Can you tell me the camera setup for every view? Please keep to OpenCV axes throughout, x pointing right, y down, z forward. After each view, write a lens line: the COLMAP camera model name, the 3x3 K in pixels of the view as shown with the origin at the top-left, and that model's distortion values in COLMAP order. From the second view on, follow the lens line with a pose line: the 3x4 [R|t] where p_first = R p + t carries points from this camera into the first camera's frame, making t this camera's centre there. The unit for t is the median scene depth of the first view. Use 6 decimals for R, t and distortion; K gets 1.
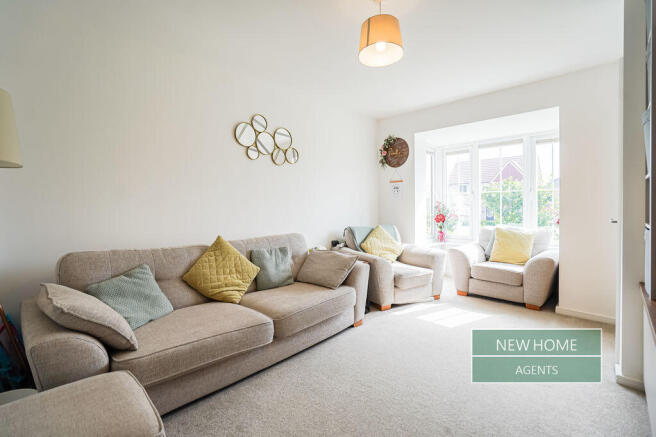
lens RADIAL K [[304.5, 0, 325.1], [0, 304.5, 206.6], [0, 0, 1]] dist [-0.000996, 0.000670]
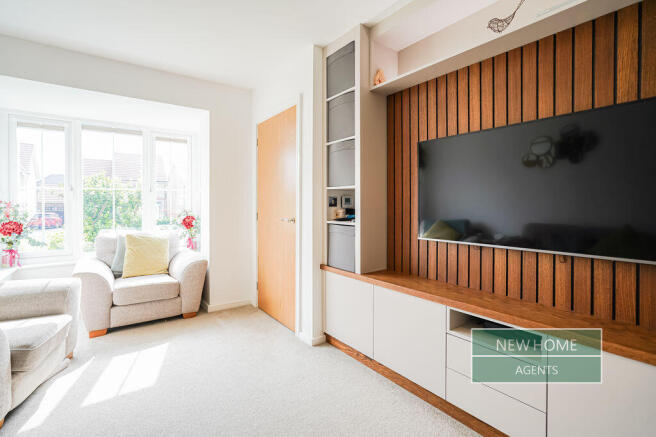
lens RADIAL K [[304.5, 0, 325.1], [0, 304.5, 206.6], [0, 0, 1]] dist [-0.000996, 0.000670]
pose [[0.165628, -0.006014, 0.986170, -0.157475], [0.001400, 0.999982, 0.005863, -0.009640], [-0.986187, 0.000410, 0.165633, 0.381897]]
